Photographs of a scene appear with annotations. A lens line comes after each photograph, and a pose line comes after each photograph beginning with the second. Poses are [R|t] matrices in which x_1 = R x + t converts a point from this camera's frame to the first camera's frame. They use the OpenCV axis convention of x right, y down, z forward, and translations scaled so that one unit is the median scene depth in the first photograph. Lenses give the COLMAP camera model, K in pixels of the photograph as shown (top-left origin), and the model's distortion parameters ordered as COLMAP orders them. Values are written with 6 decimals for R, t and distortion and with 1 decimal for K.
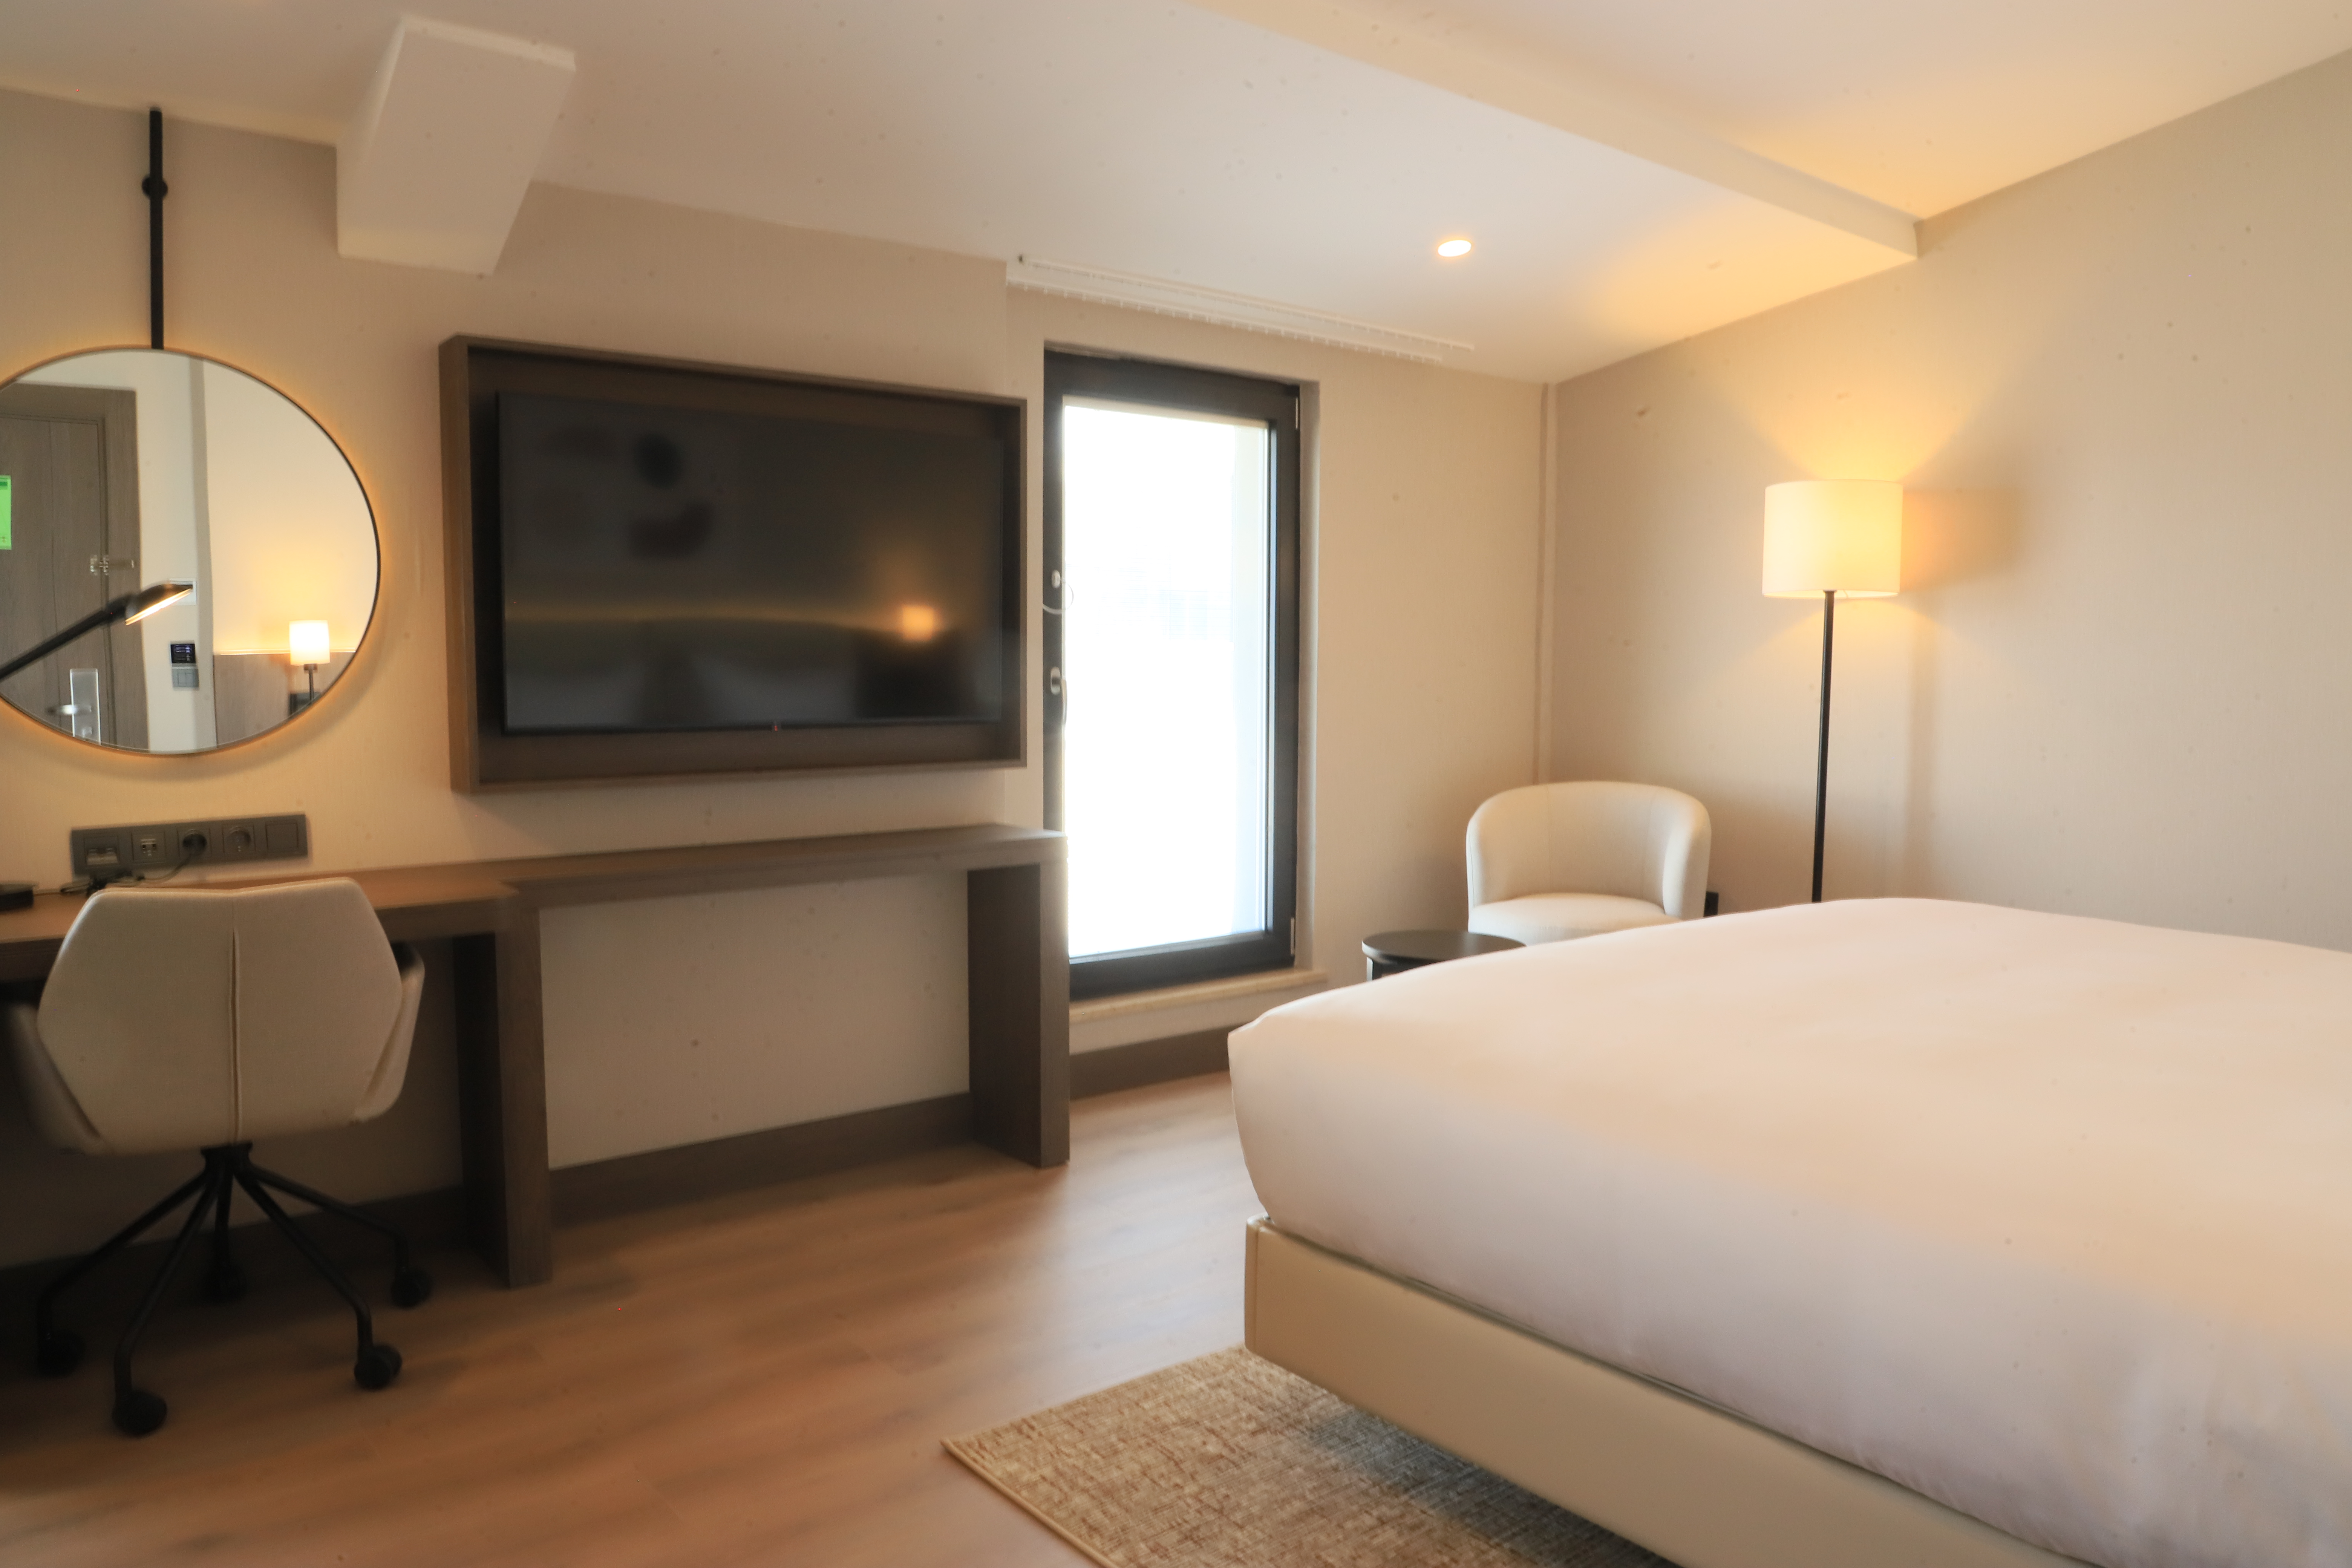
lens RADIAL K [[1612.7, 0, 1176.0], [0, 1612.7, 784.0], [0, 0, 1]] dist [-0.071081, 0.027214]
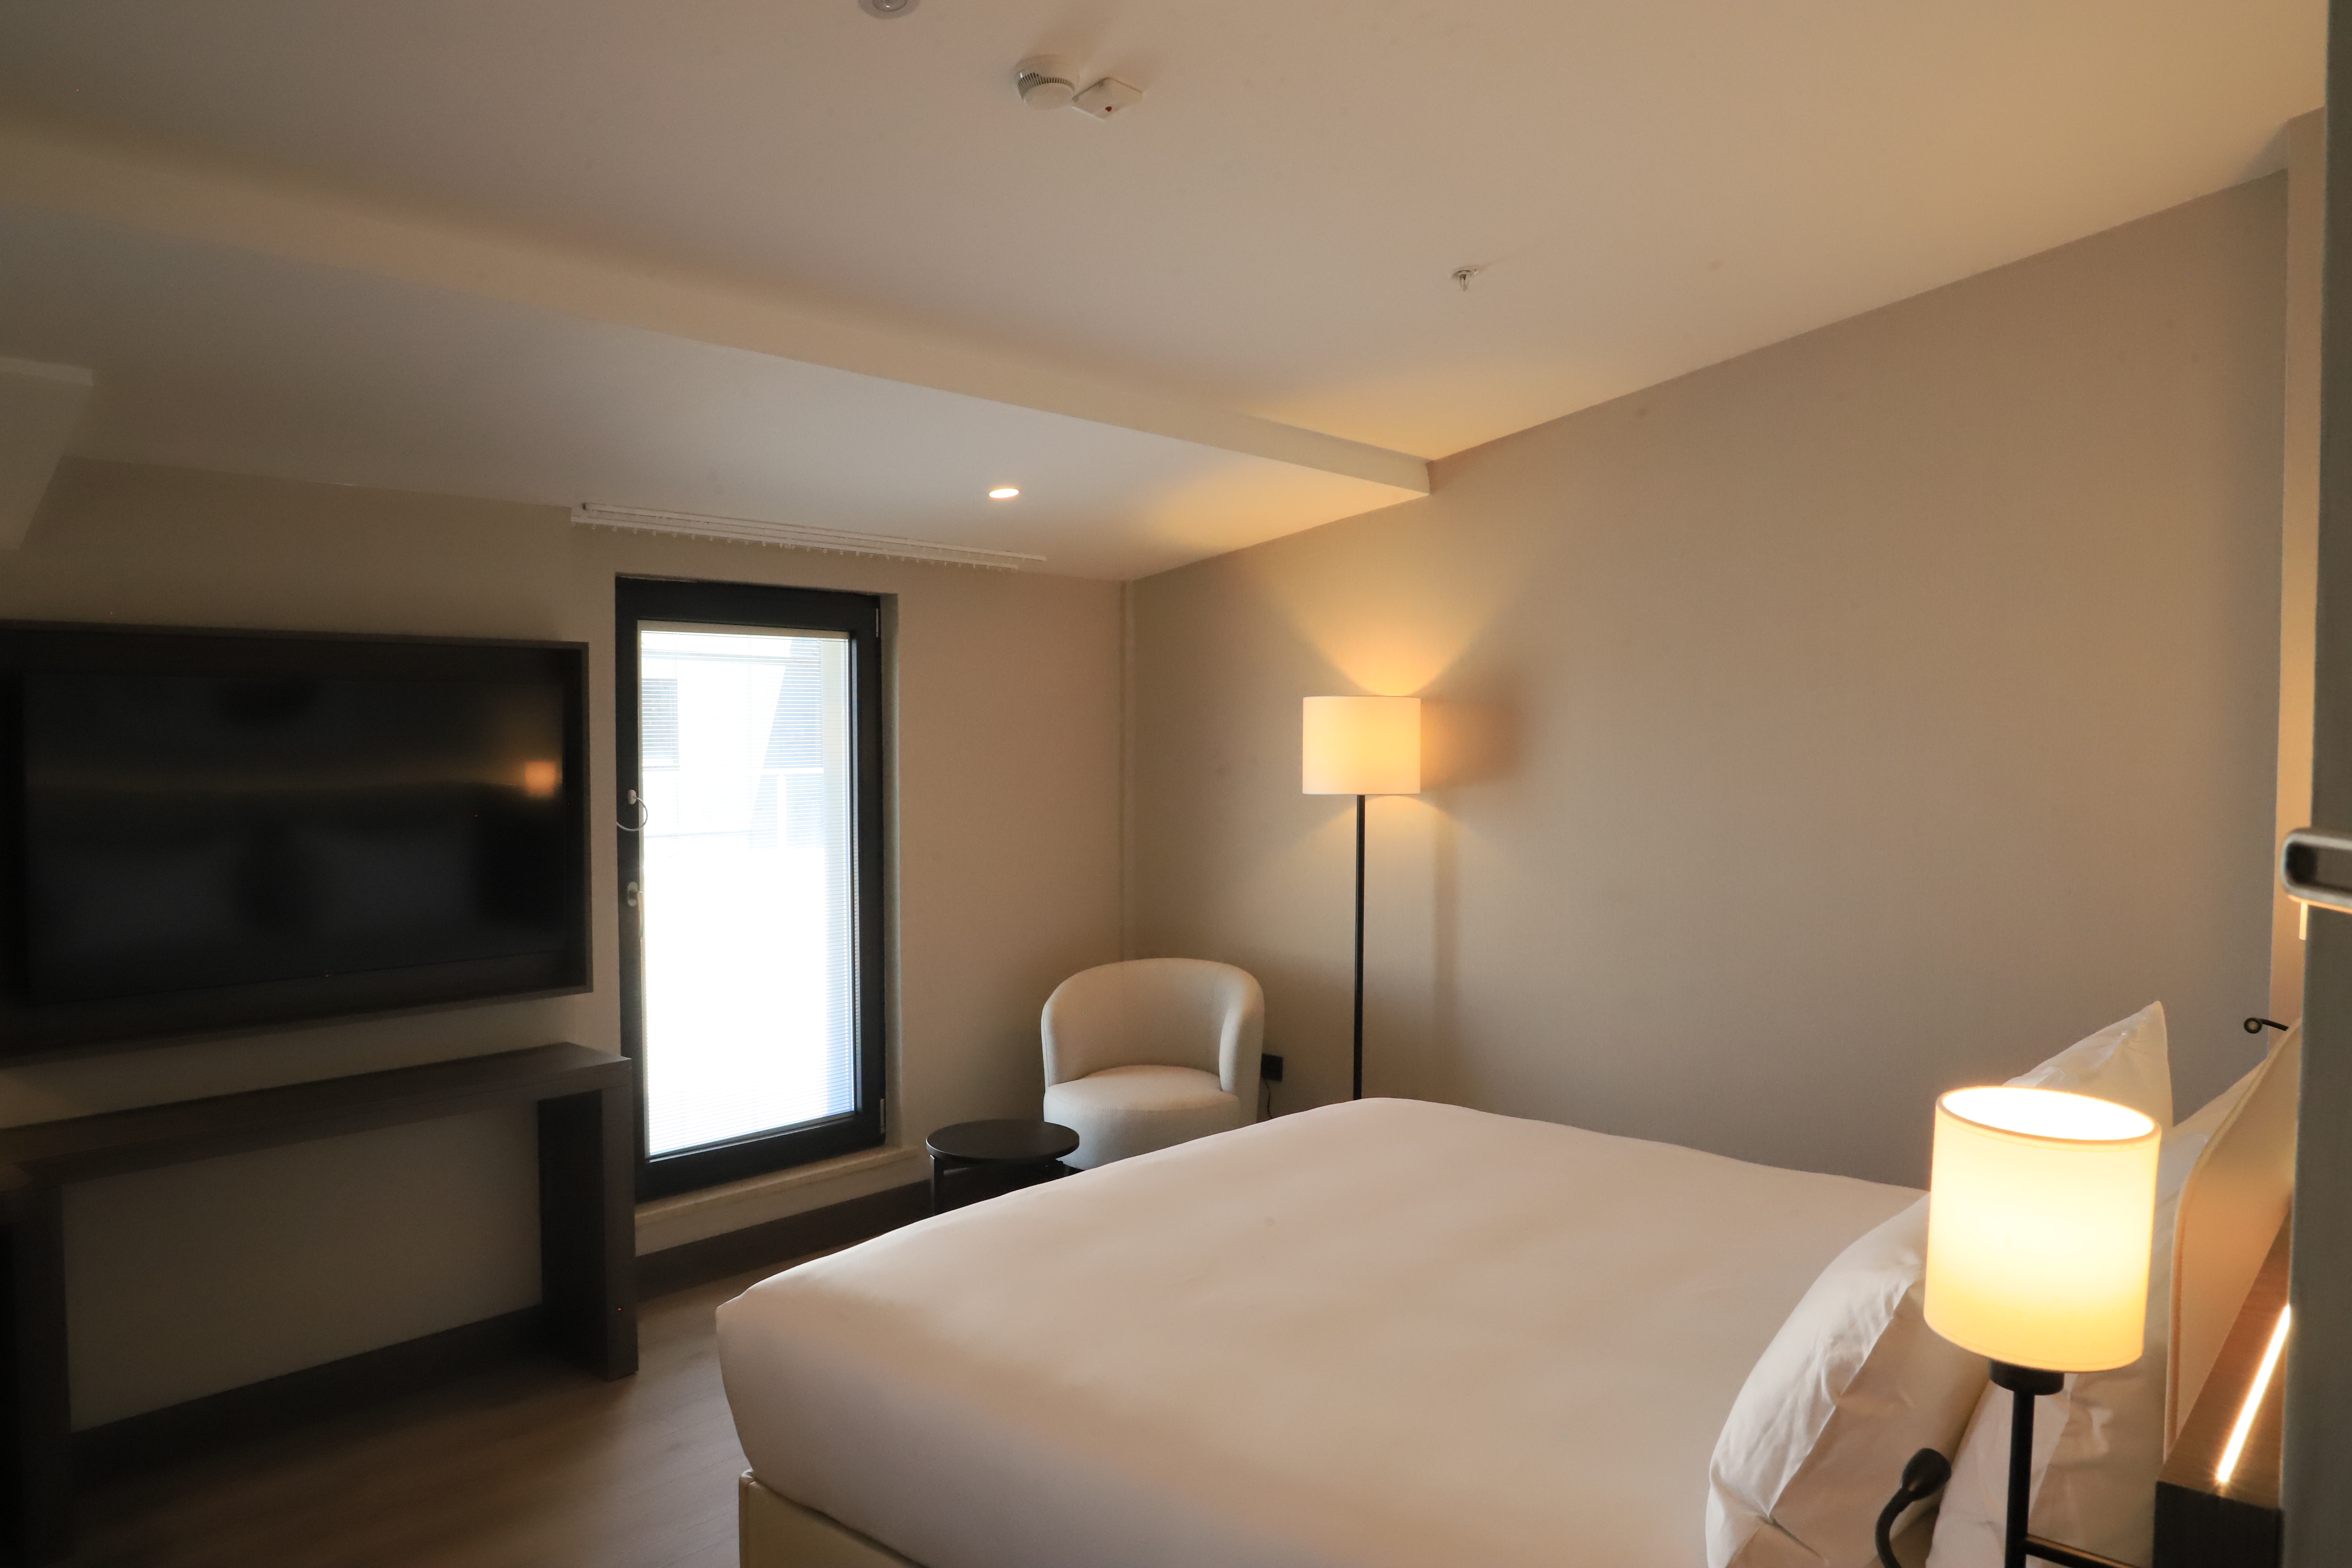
lens RADIAL K [[1612.7, 0, 1176.0], [0, 1612.7, 784.0], [0, 0, 1]] dist [-0.071081, 0.027214]
pose [[0.983194, -0.011342, 0.182209, 0.081038], [0.019009, 0.999003, -0.040385, -0.084556], [-0.181570, 0.043170, 0.982430, -0.080702]]
